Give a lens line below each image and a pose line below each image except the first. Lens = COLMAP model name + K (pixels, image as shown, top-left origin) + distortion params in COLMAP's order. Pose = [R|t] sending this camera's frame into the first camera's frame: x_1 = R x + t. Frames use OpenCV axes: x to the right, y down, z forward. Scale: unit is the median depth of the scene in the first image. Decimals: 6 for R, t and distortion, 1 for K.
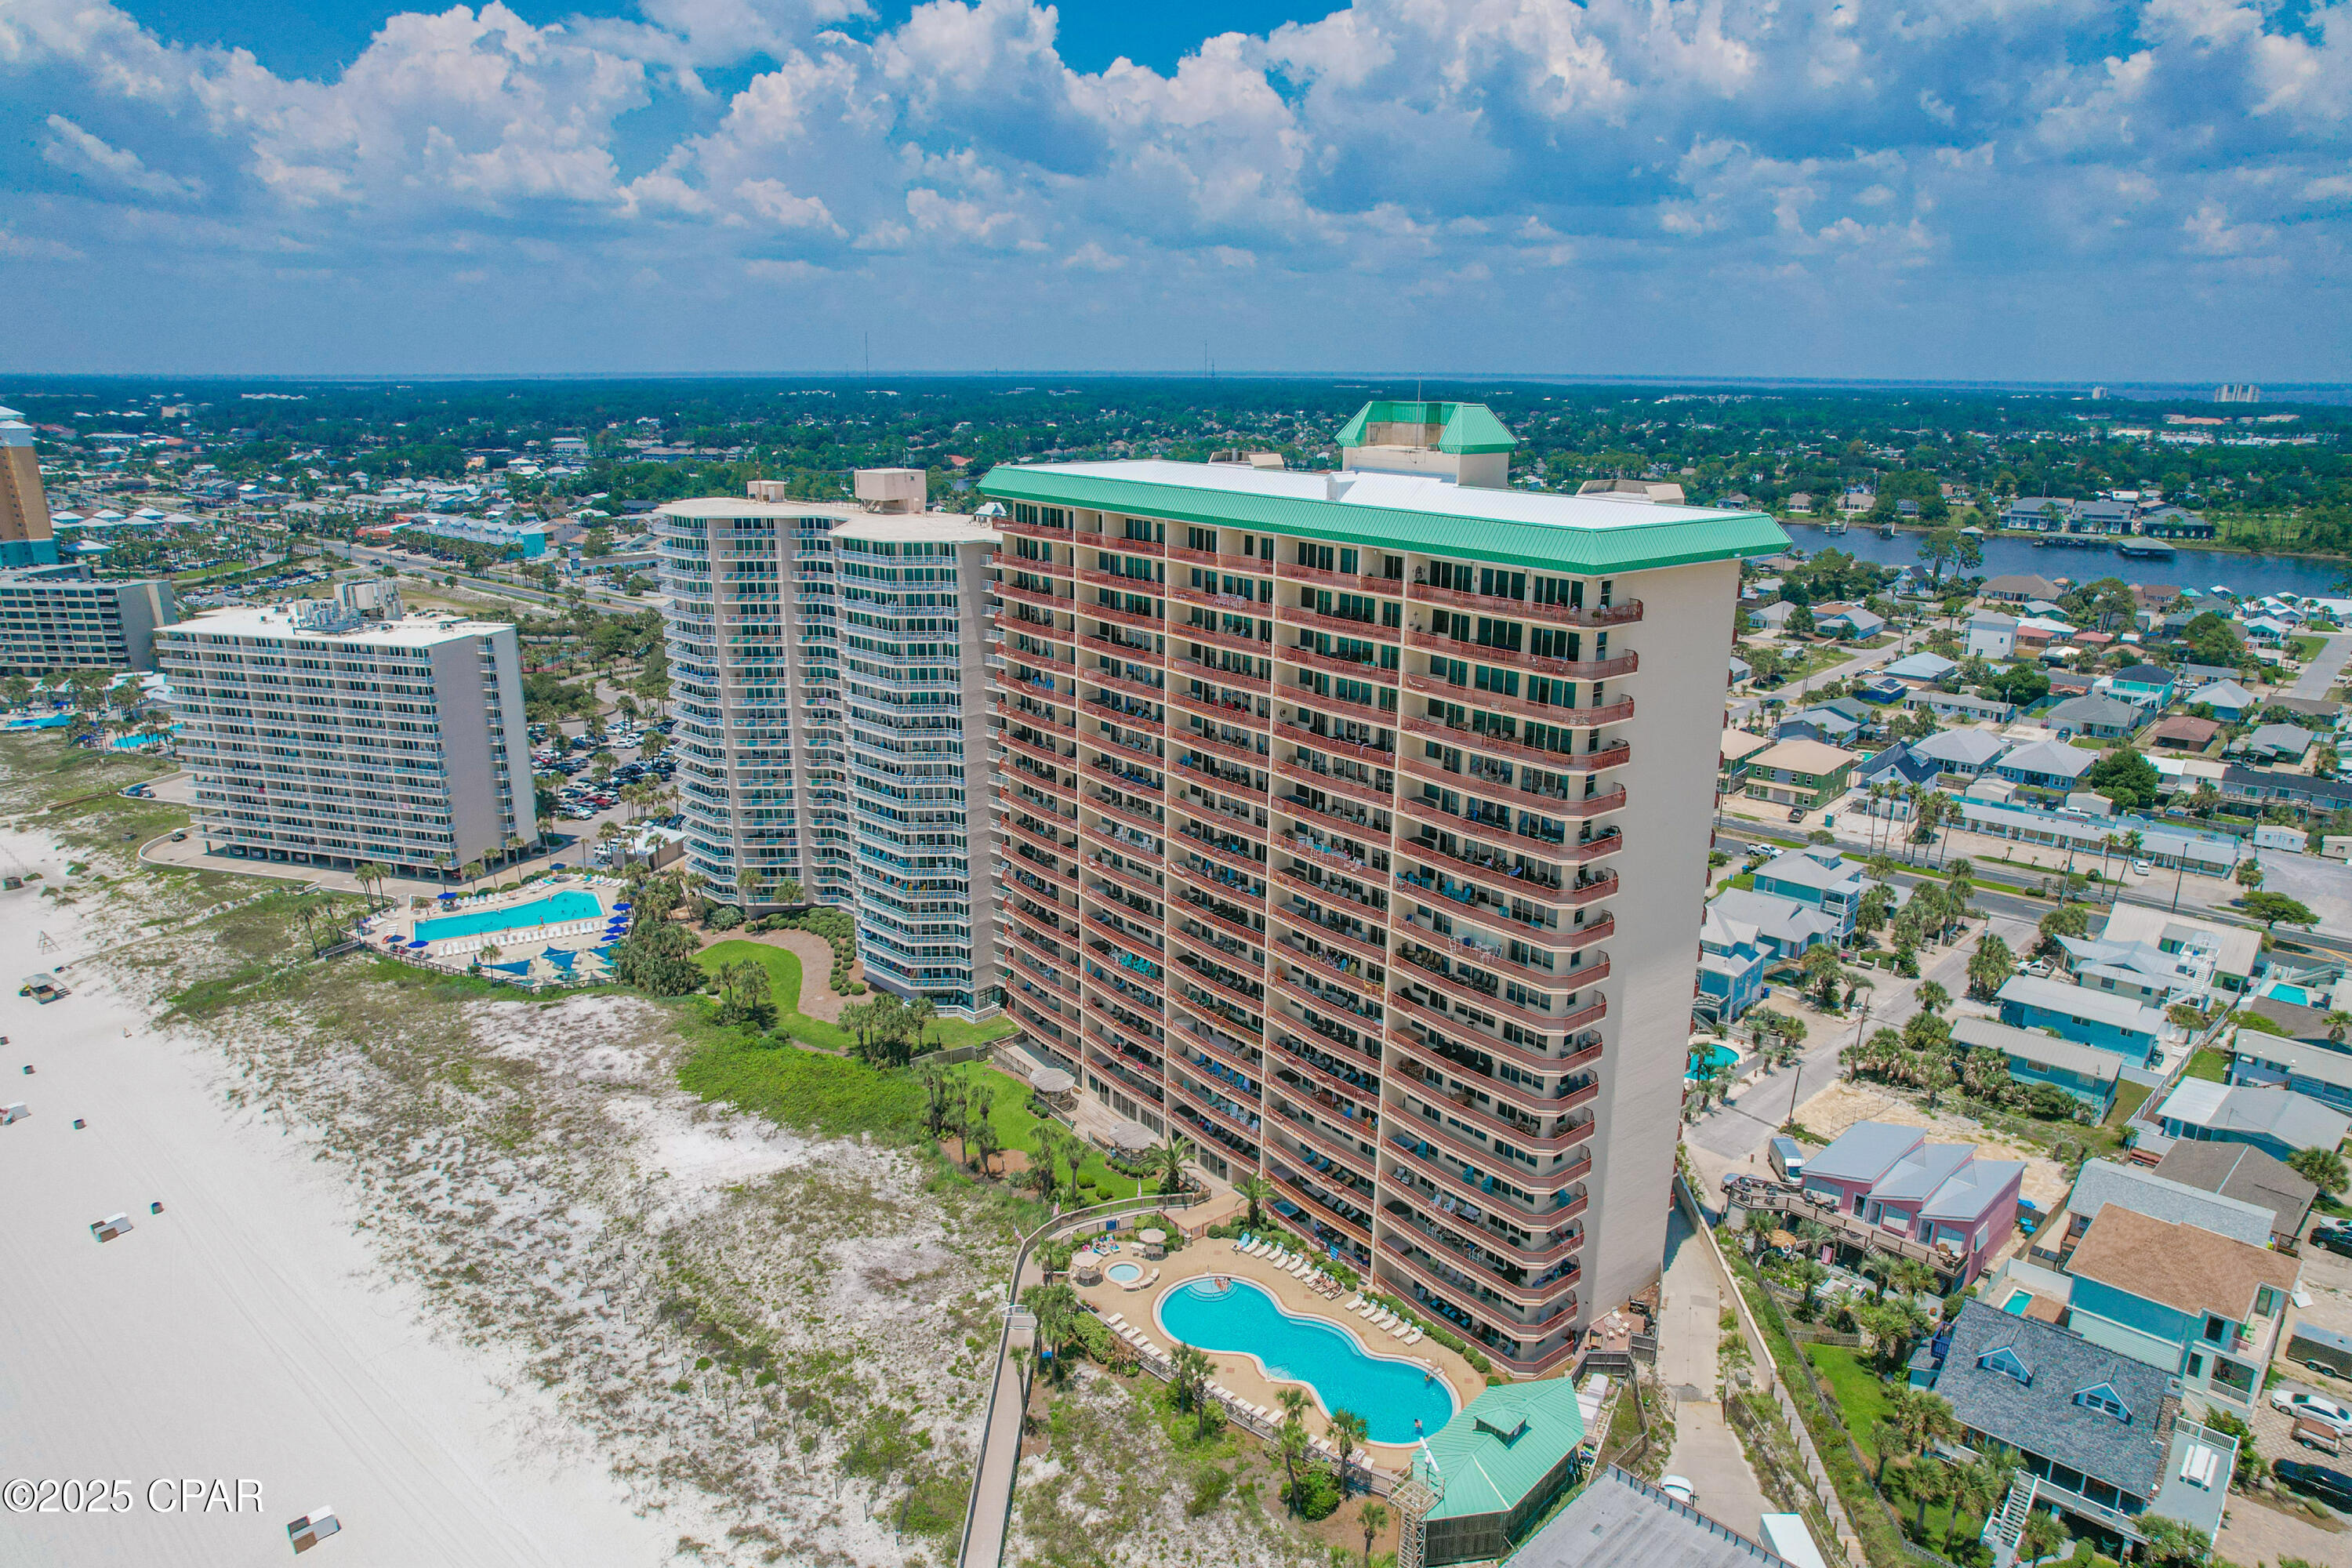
lens RADIAL K [[1503.8, 0, 1187.5], [0, 1503.8, 803.6], [0, 0, 1]] dist [-0.084620, 0.079523]
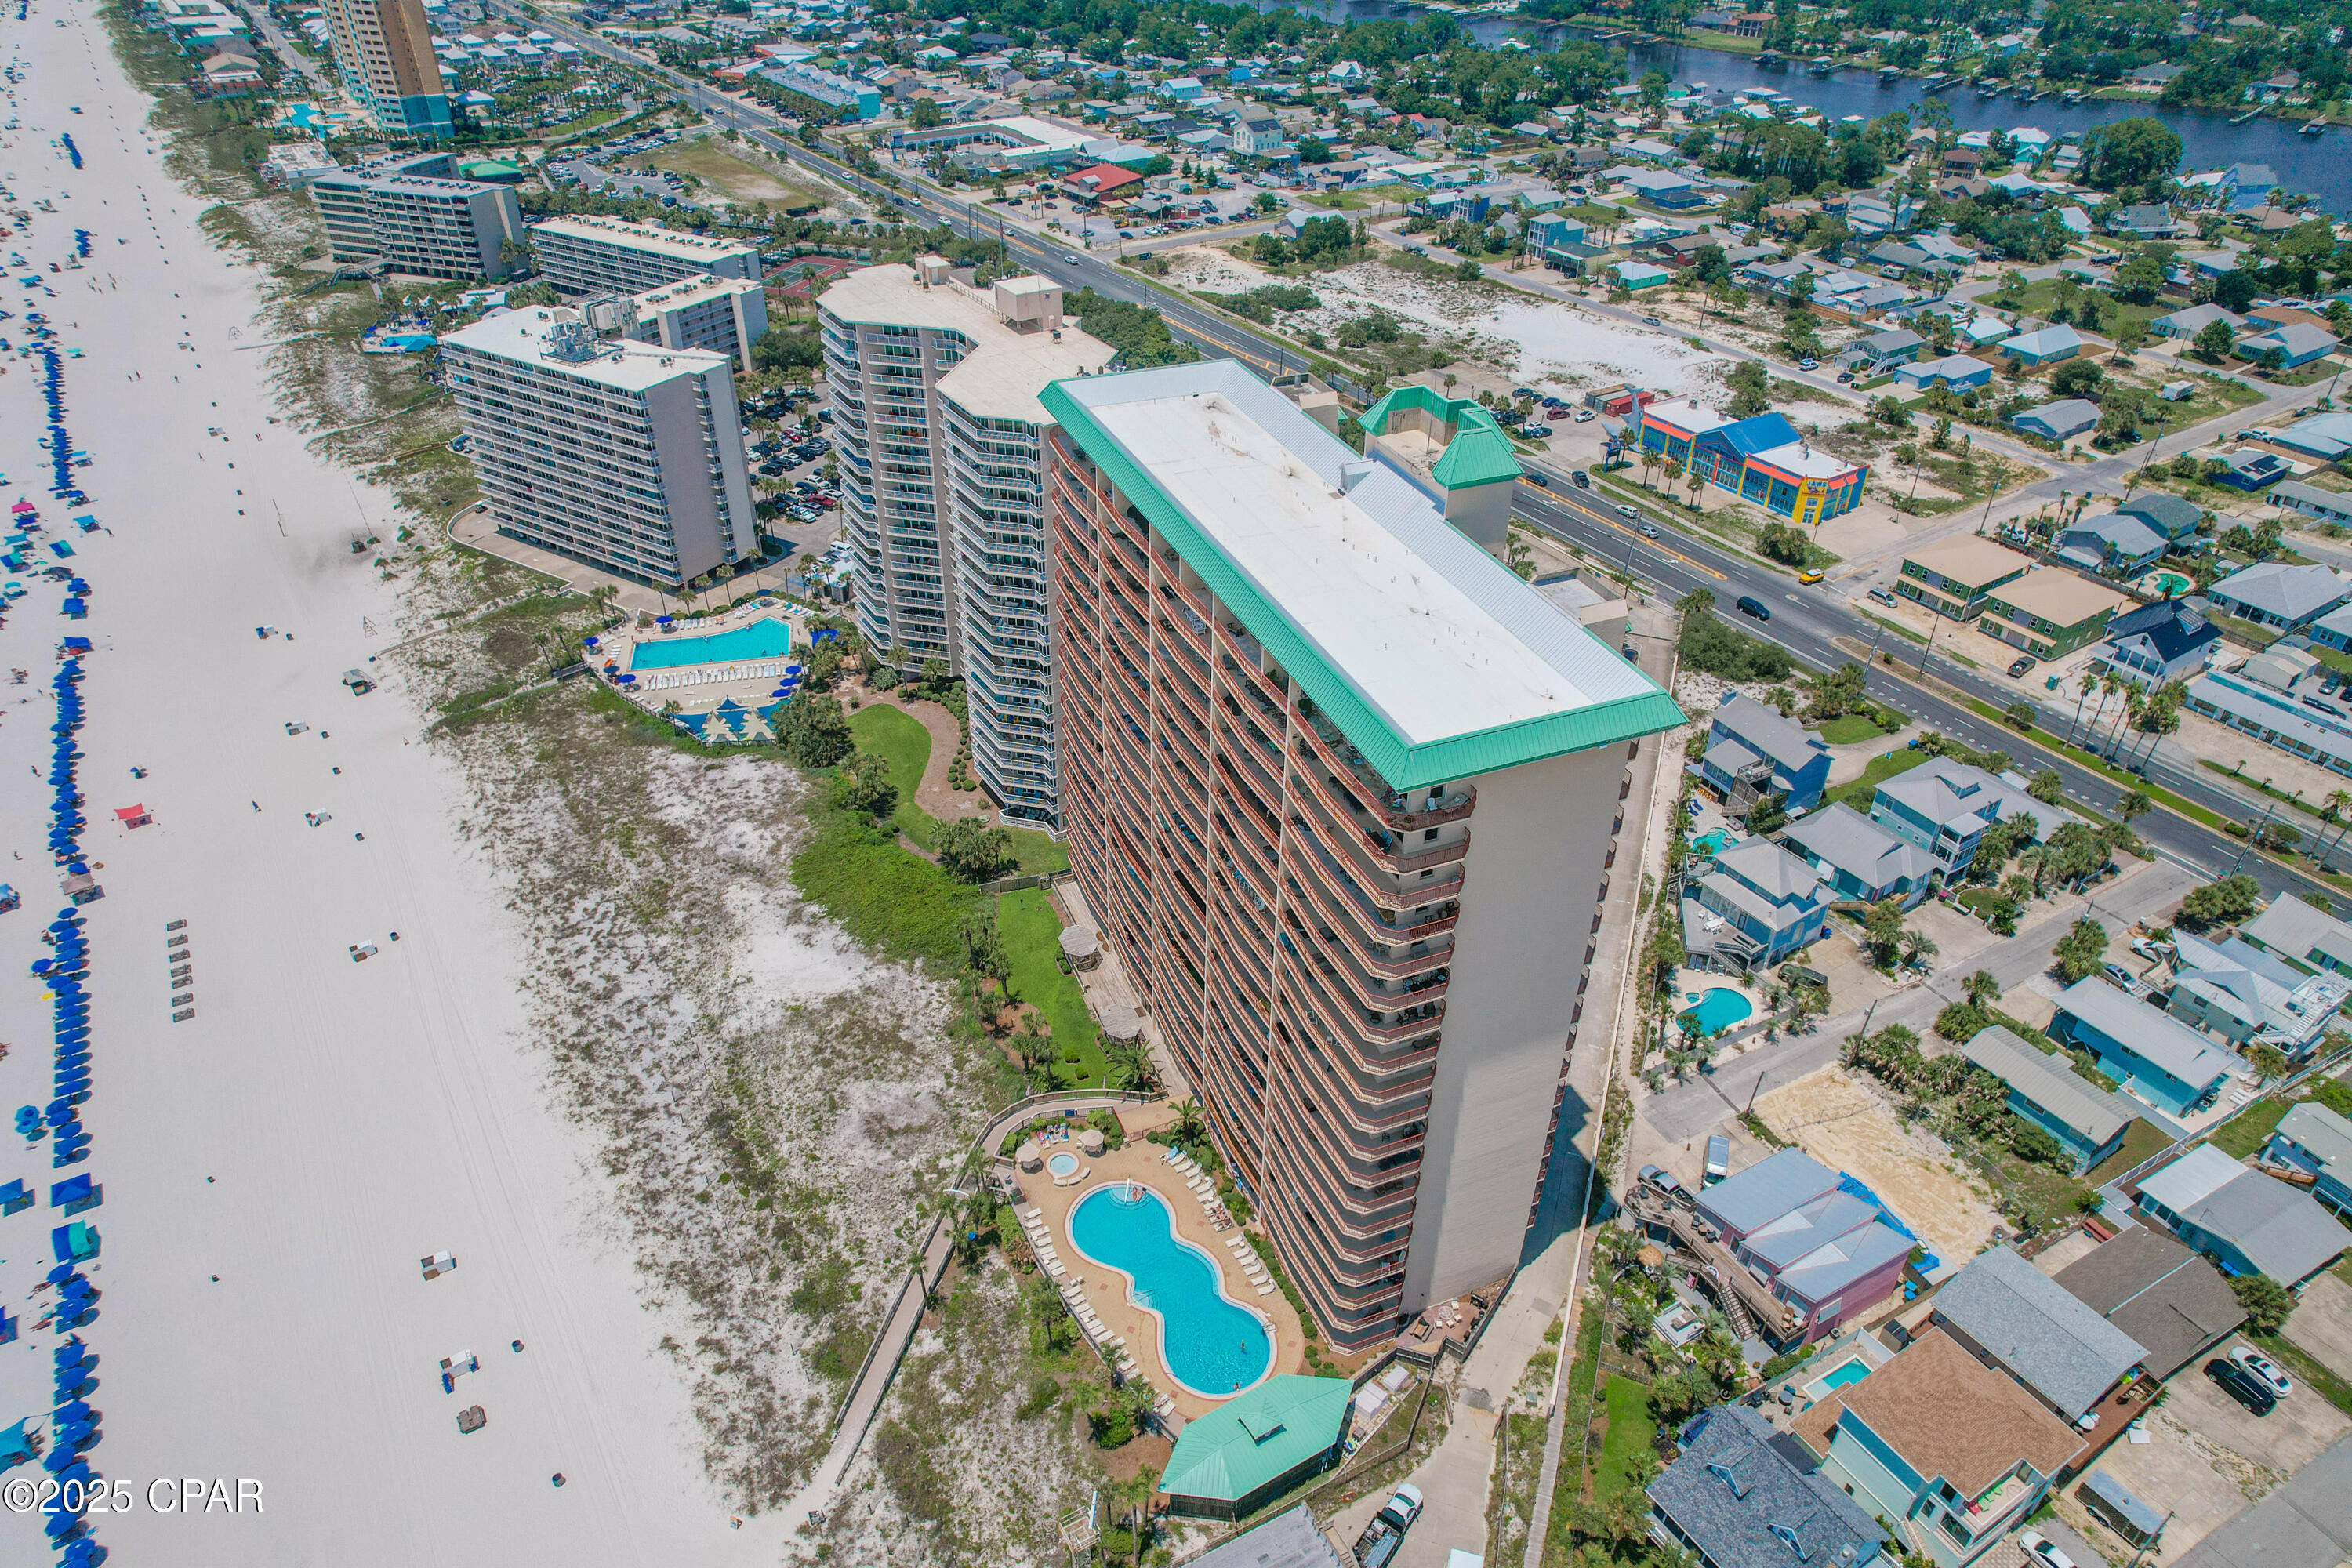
lens RADIAL K [[1503.8, 0, 1187.5], [0, 1503.8, 803.6], [0, 0, 1]] dist [-0.084620, 0.079523]
pose [[0.962710, 0.156667, -0.220554, 0.231313], [-0.078780, 0.942270, 0.325455, -0.299877], [0.258810, -0.295943, 0.919475, 0.015864]]
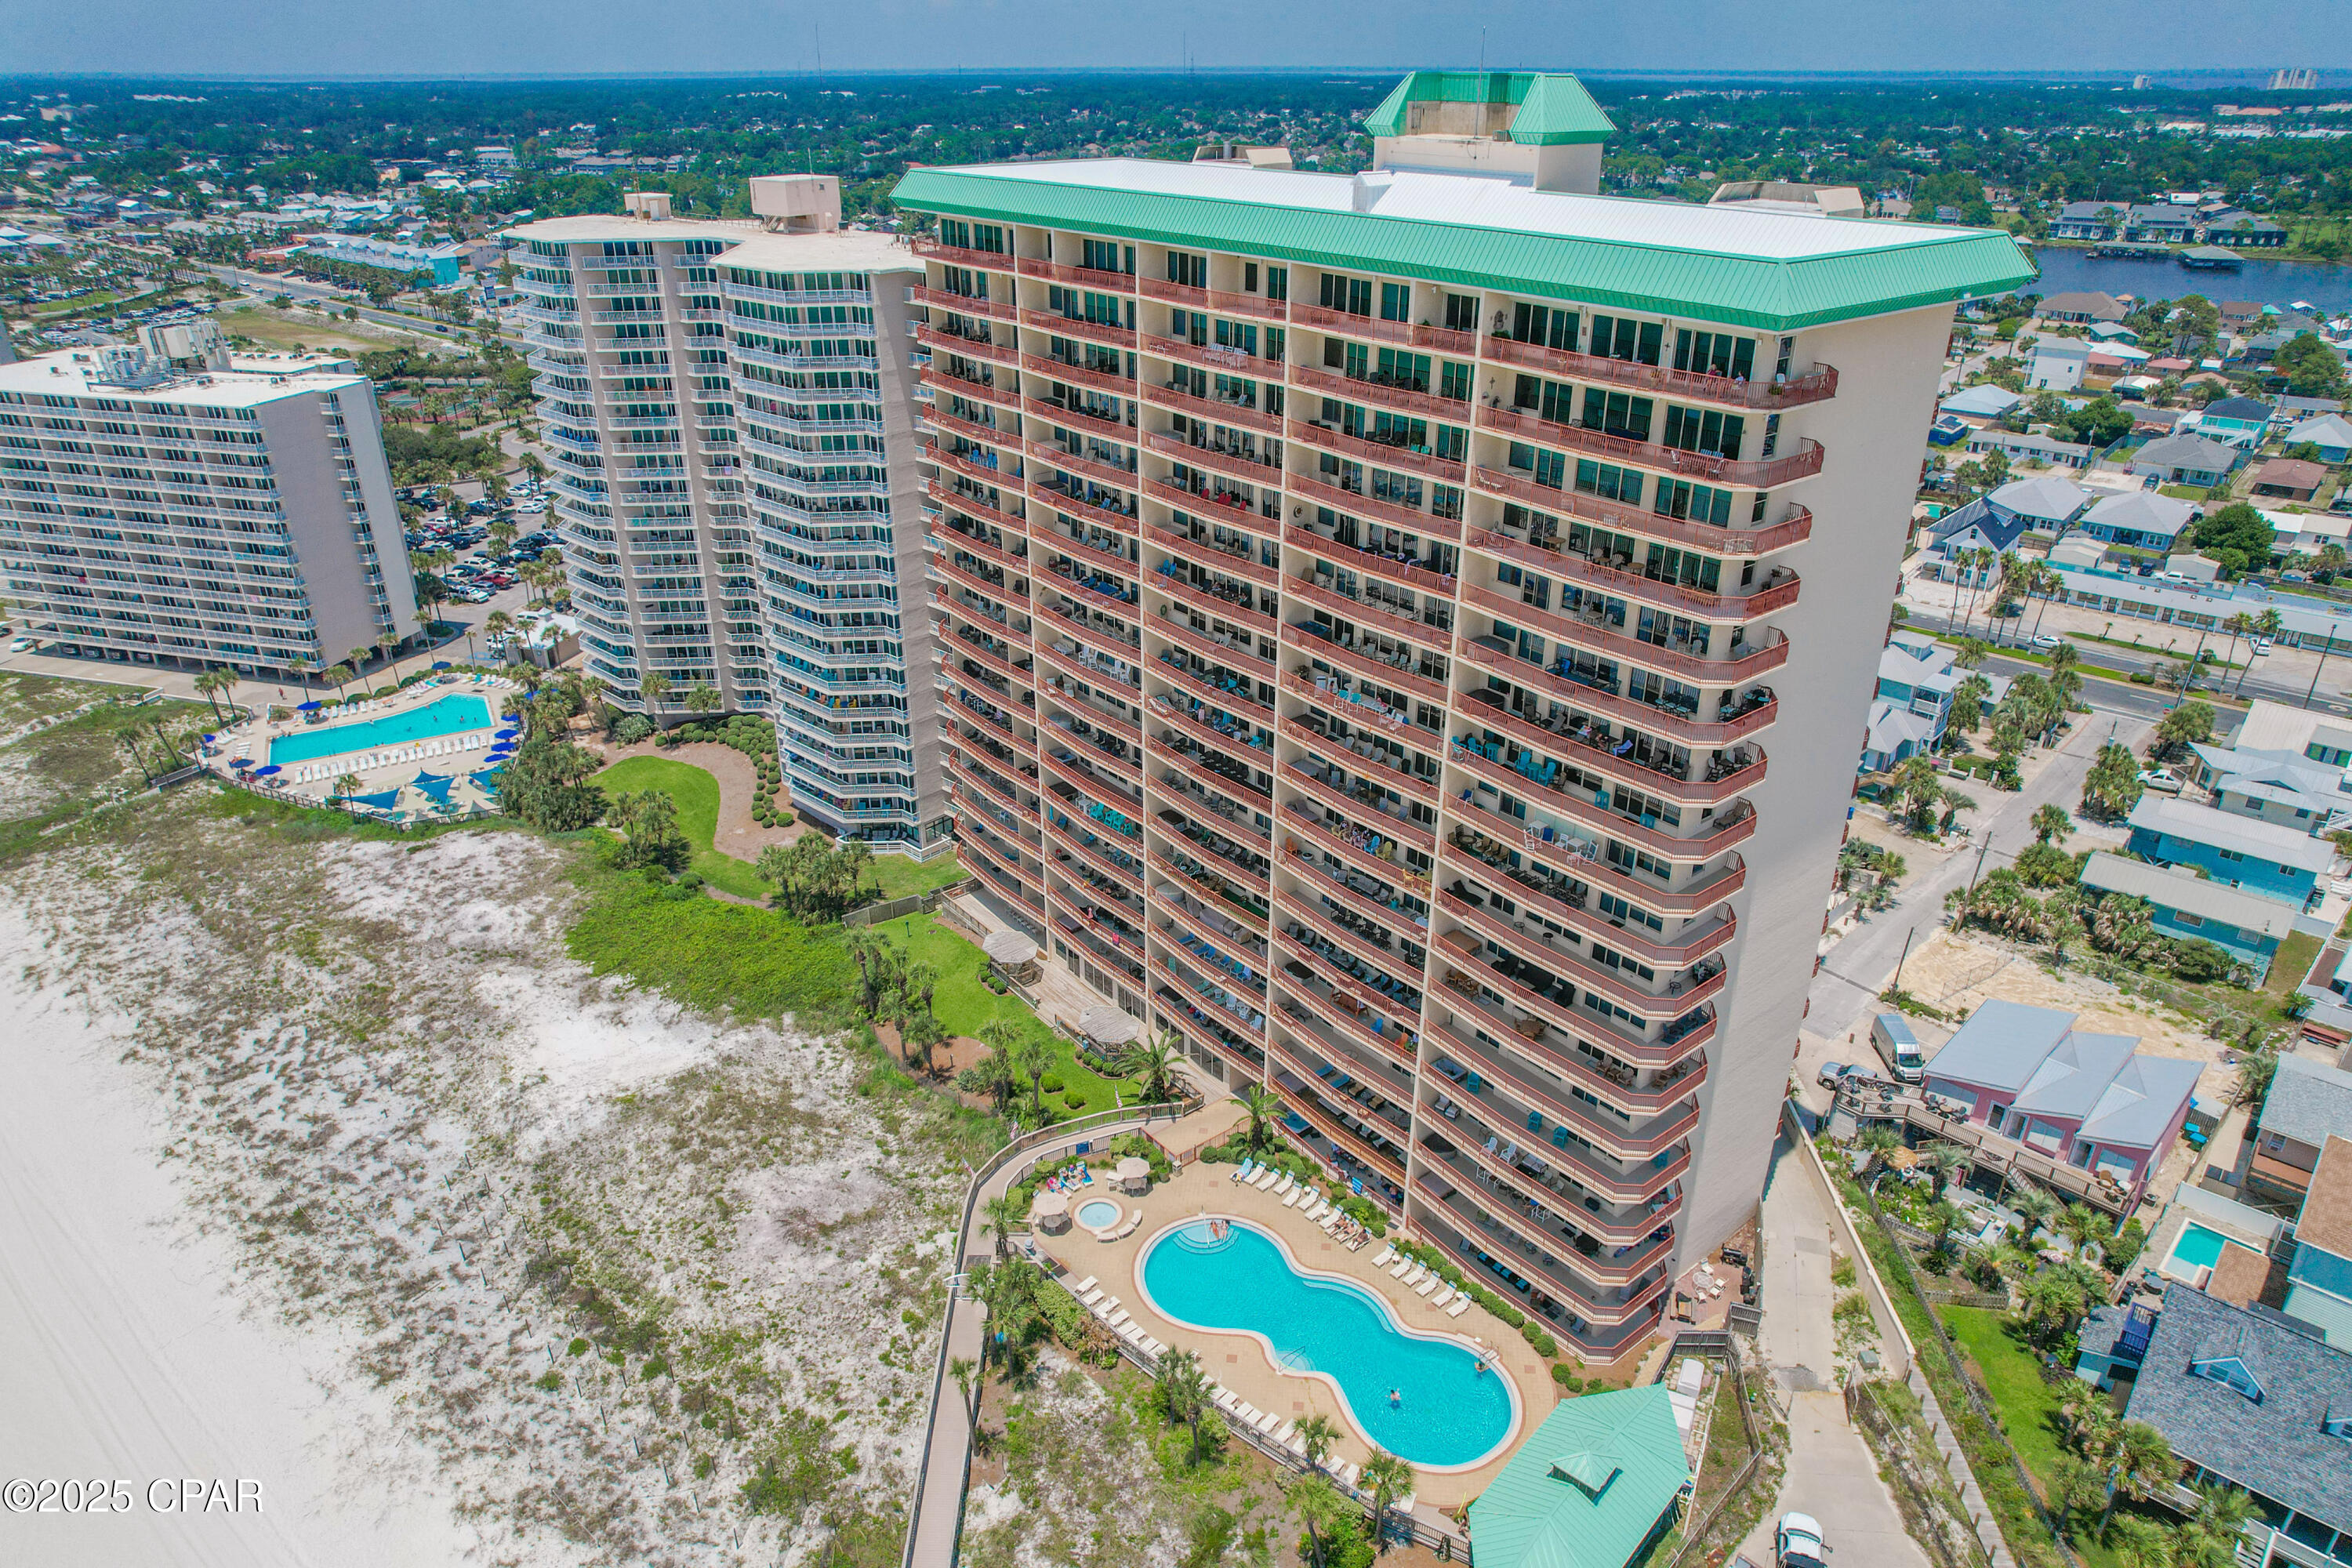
lens RADIAL K [[1503.8, 0, 1187.5], [0, 1503.8, 803.6], [0, 0, 1]] dist [-0.084620, 0.079523]
pose [[0.999888, -0.011451, 0.009612, 0.000454], [0.009549, 0.983853, 0.178722, -0.042897], [-0.011504, -0.178610, 0.983853, 0.206197]]
